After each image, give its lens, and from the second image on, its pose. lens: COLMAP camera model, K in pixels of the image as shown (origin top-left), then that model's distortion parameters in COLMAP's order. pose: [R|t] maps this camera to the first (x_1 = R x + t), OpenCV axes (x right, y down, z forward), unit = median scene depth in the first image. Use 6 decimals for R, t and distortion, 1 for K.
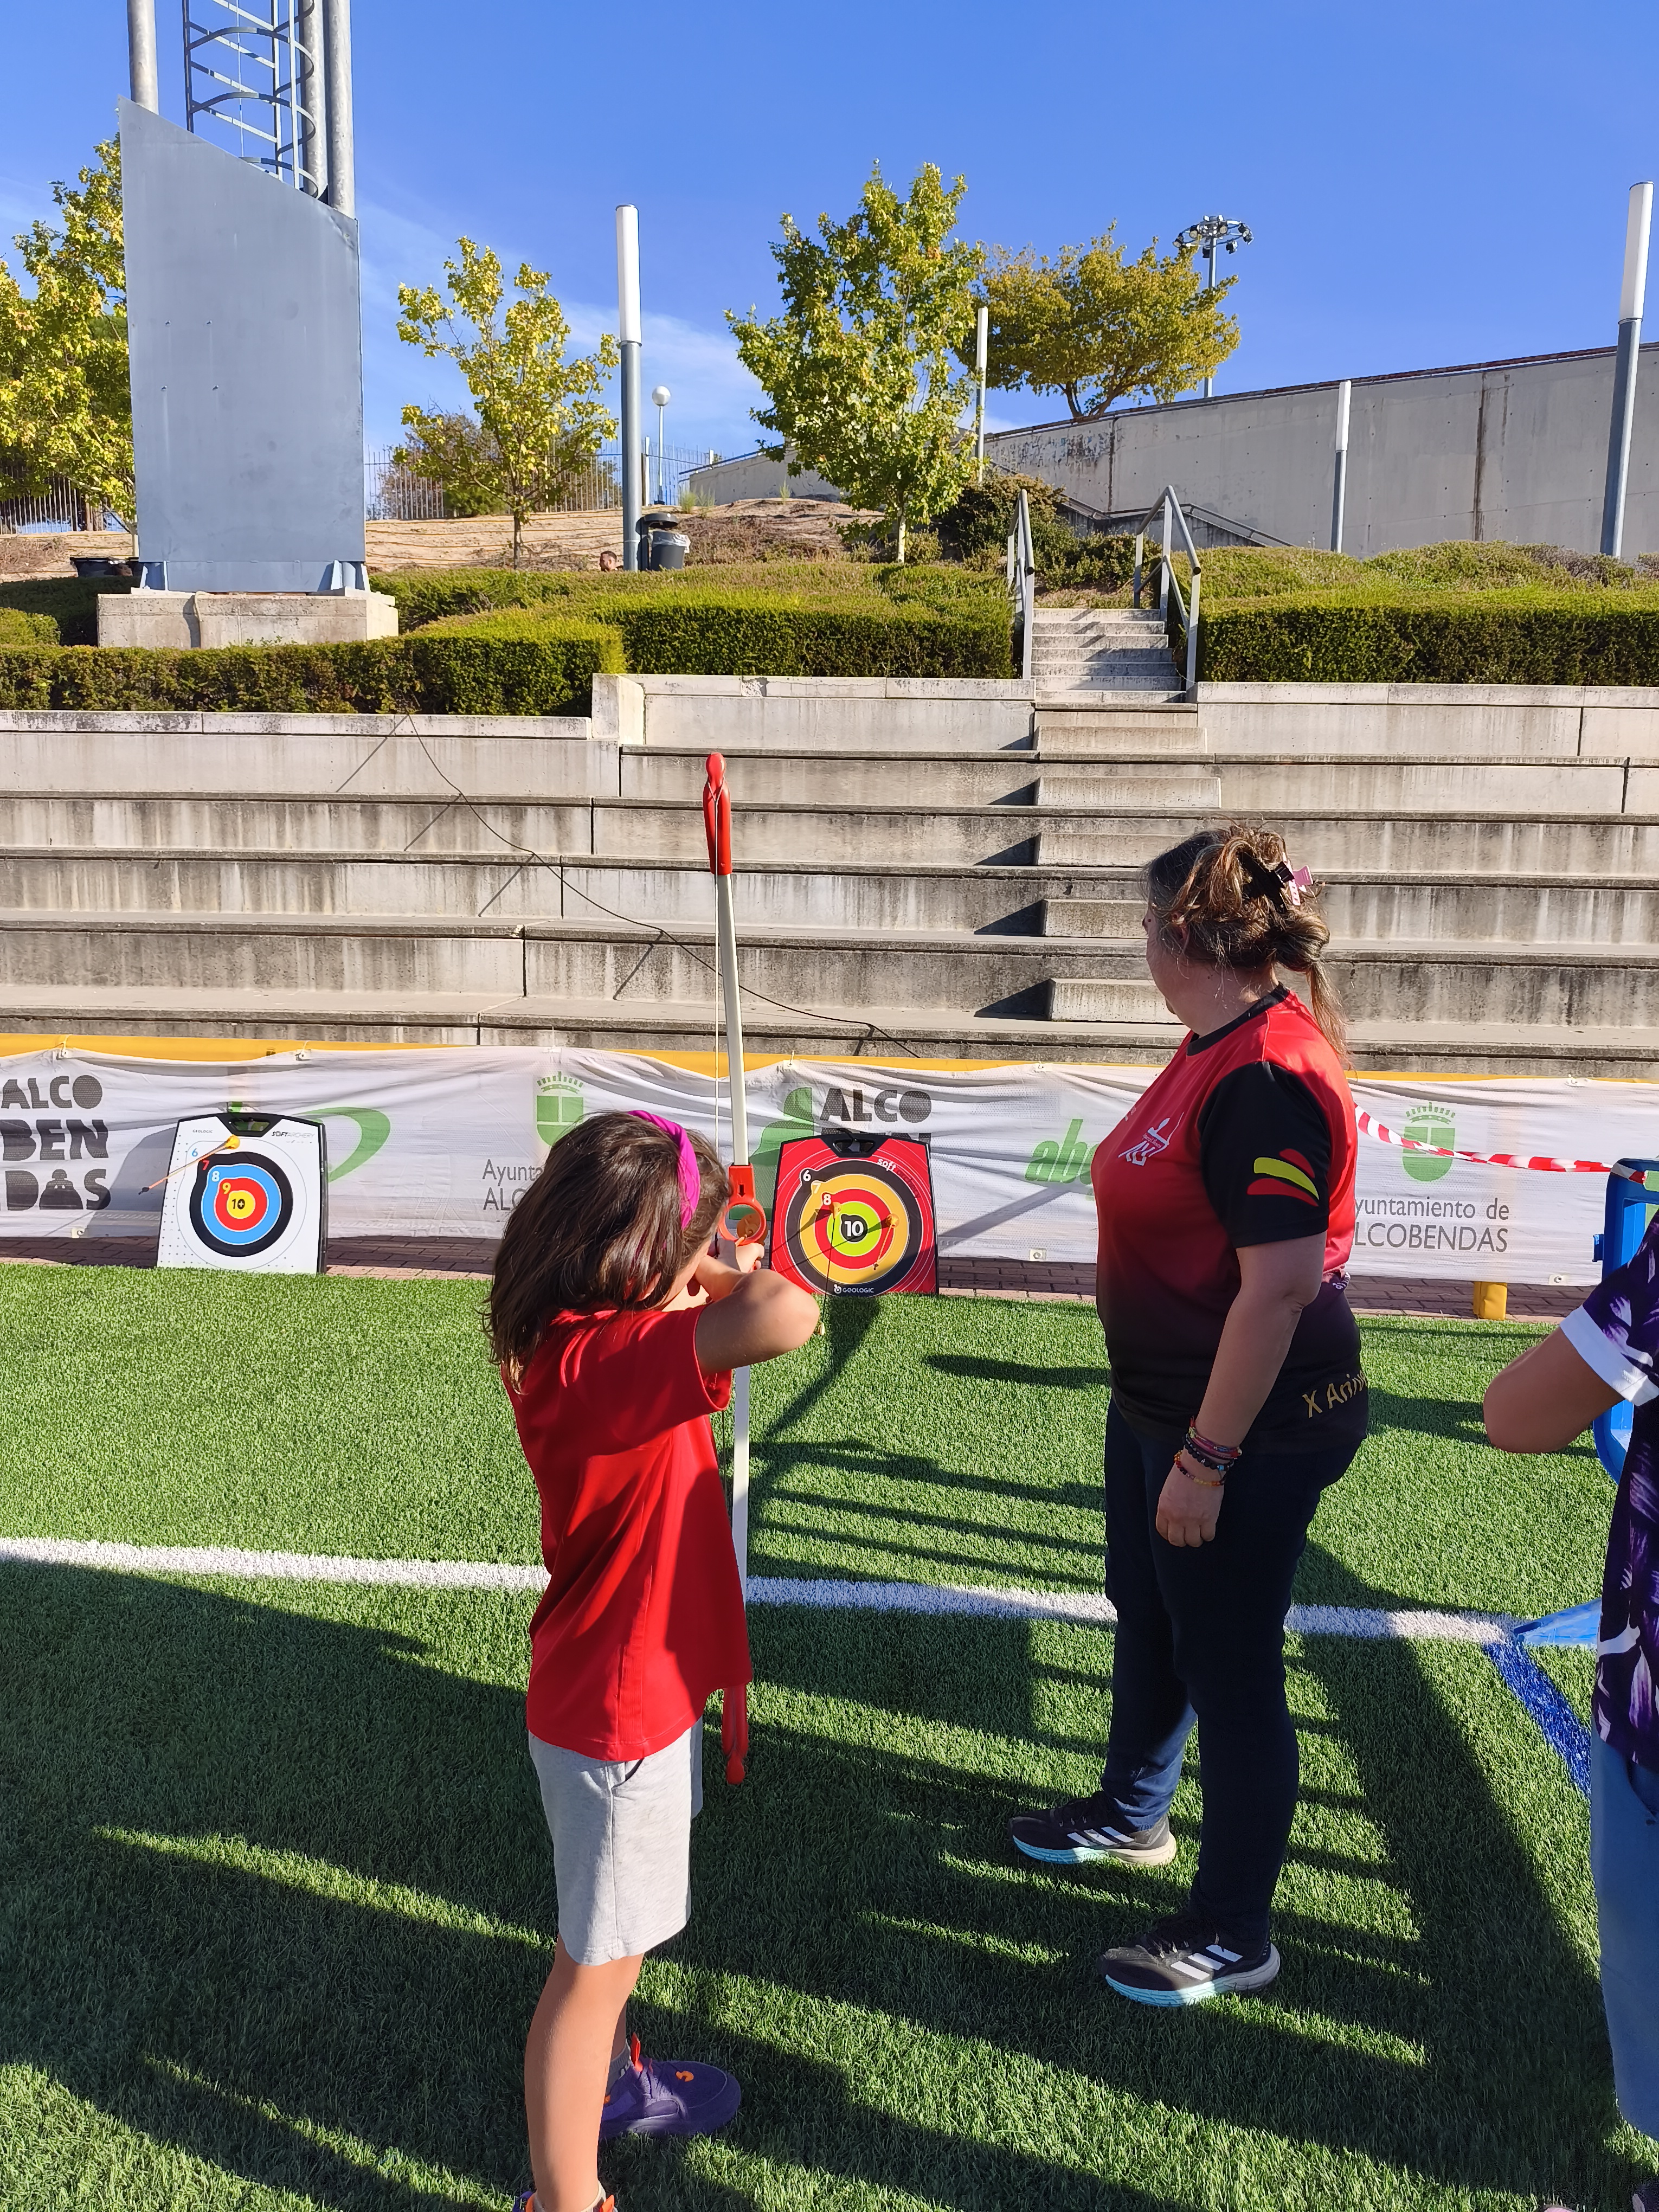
lens RADIAL K [[1523.7, 0, 844.2], [0, 1523.7, 1097.9], [0, 0, 1]] dist [0.044354, -0.083279]
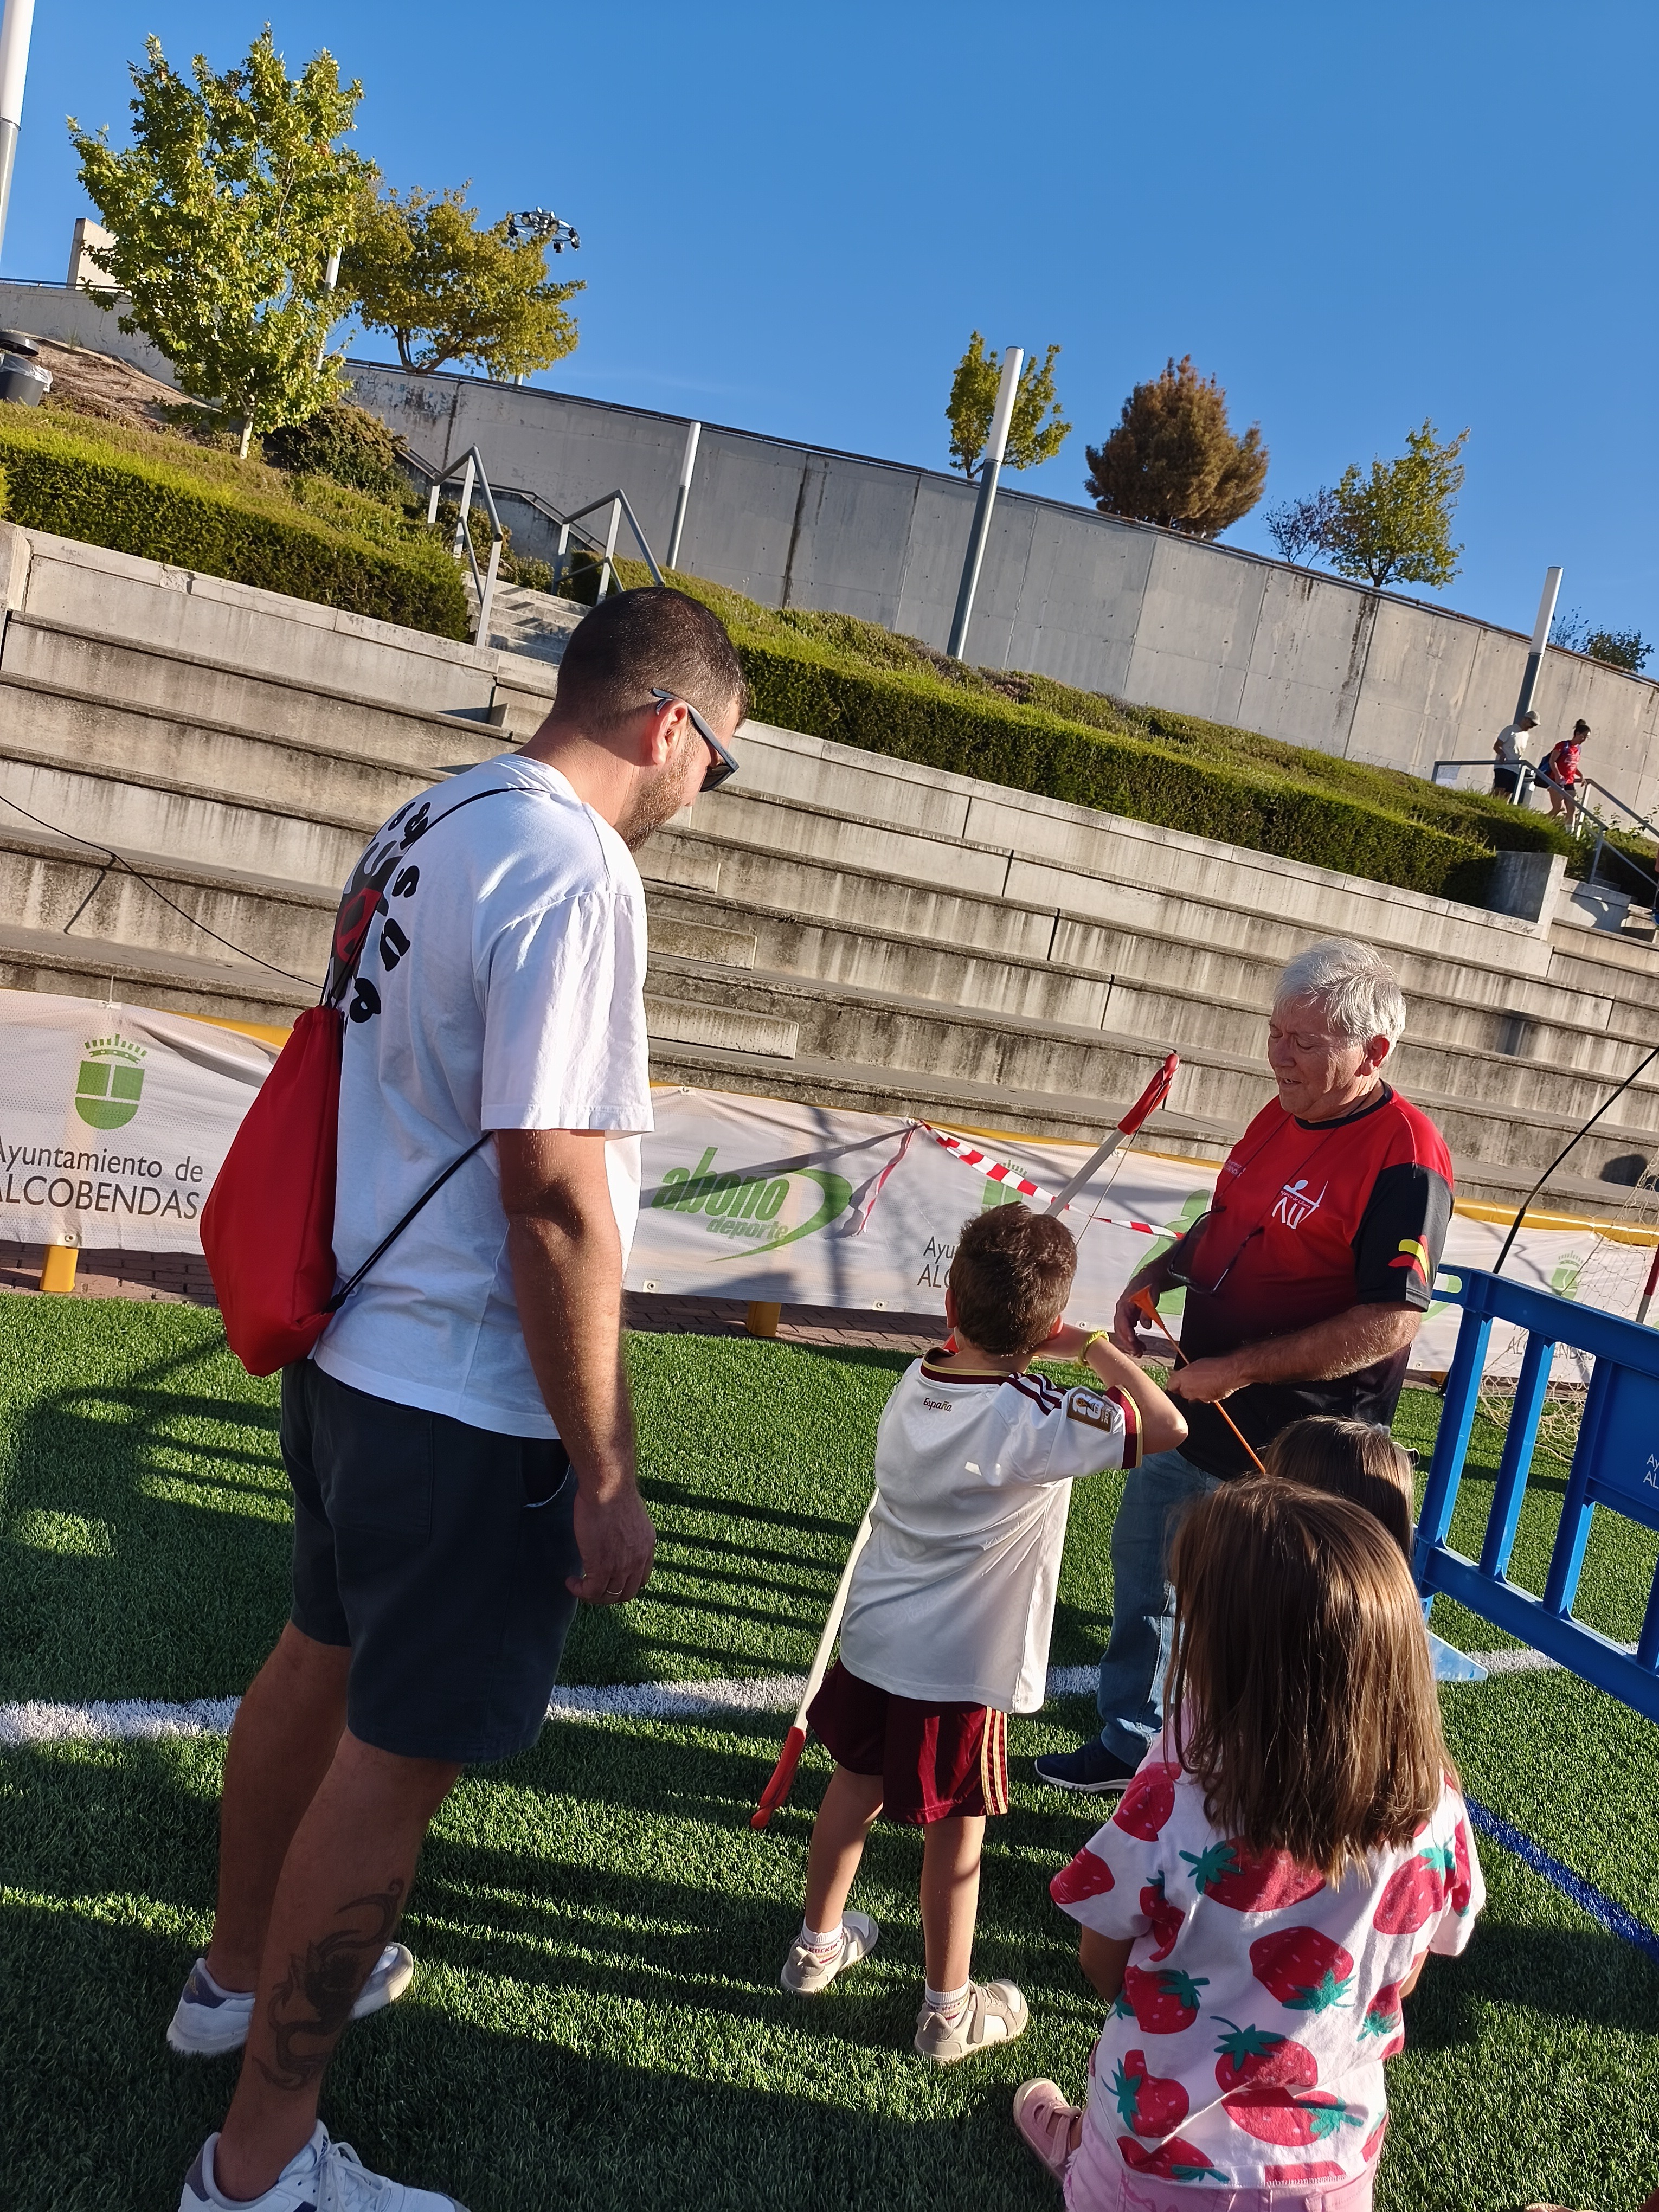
lens RADIAL K [[1502.7, 0, 839.3], [0, 1502.7, 1088.3], [0, 0, 1]] dist [0.050296, -0.083224]
pose [[0.865596, 0.103371, 0.489957, -0.126517], [-0.108386, 0.993942, -0.018218, -0.008356], [-0.488872, -0.037335, 0.871556, 0.061802]]
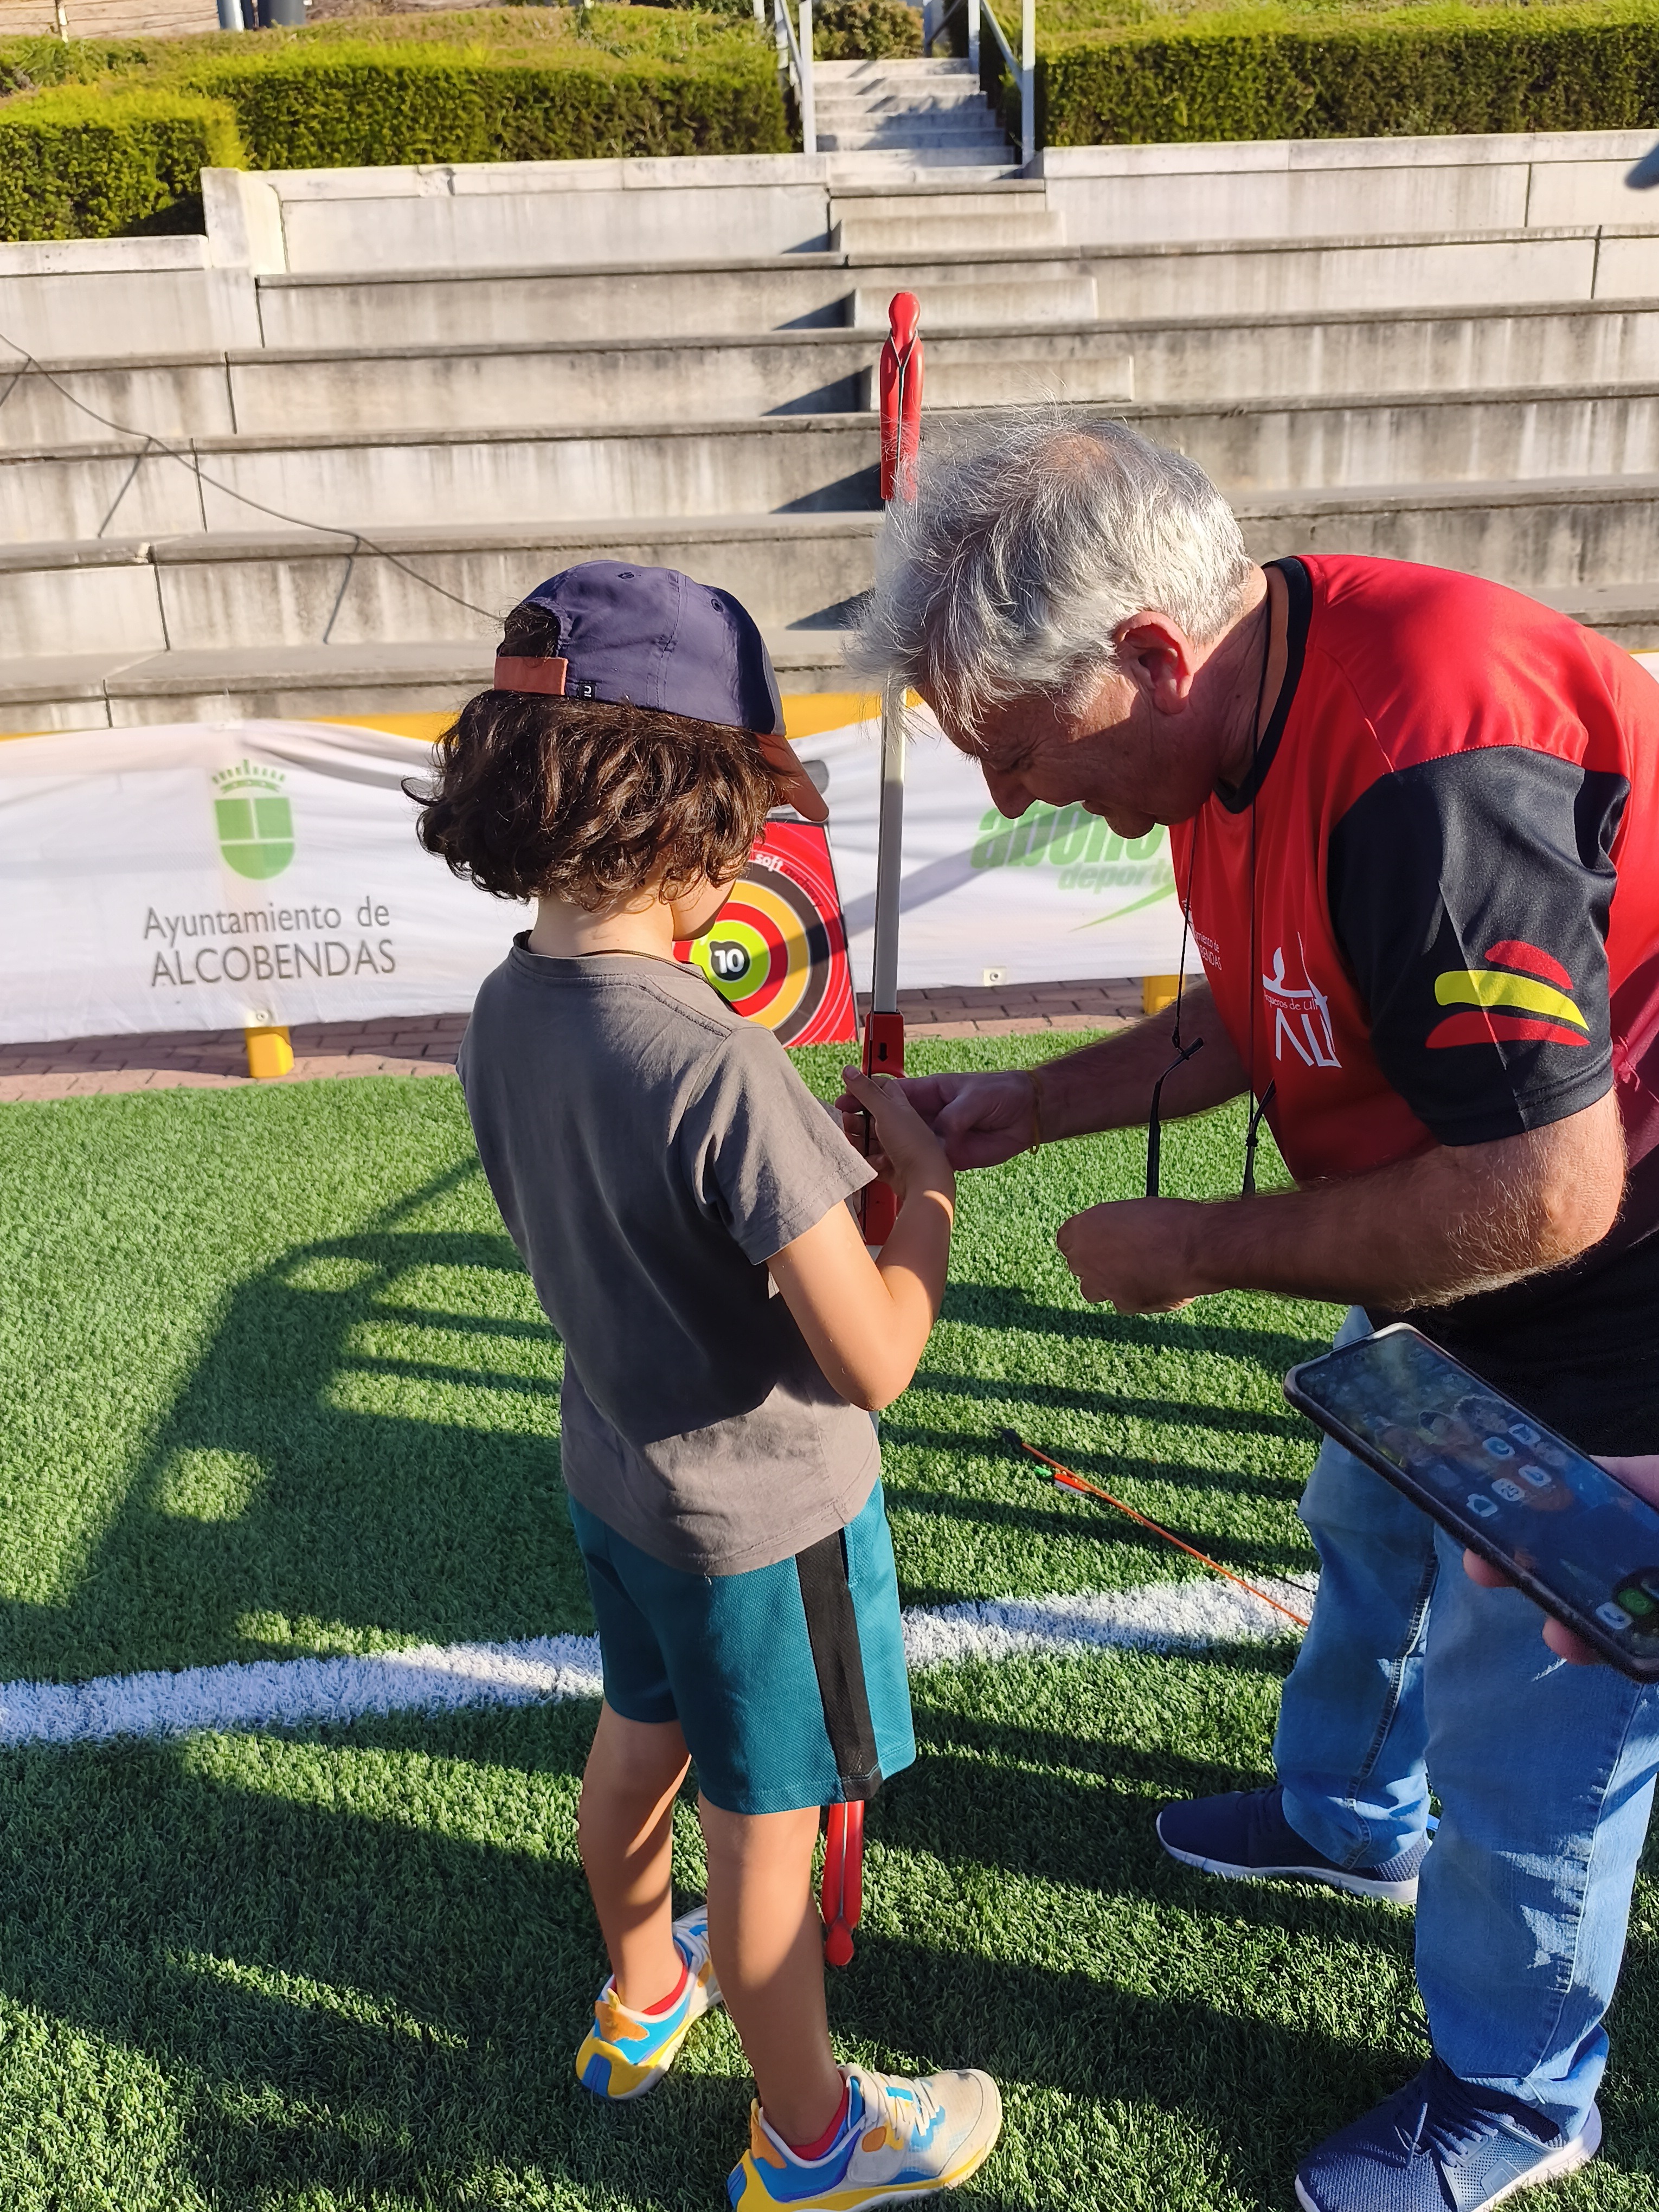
lens RADIAL K [[1749.3, 0, 825.8], [0, 1749.3, 1045.1], [0, 0, 1]] dist [-0.008624, -0.000376]
pose [[0.986373, -0.105376, 0.126349, -0.025465], [0.081679, 0.980285, 0.179917, -0.006538], [-0.142816, -0.167145, 0.975534, 0.117479]]
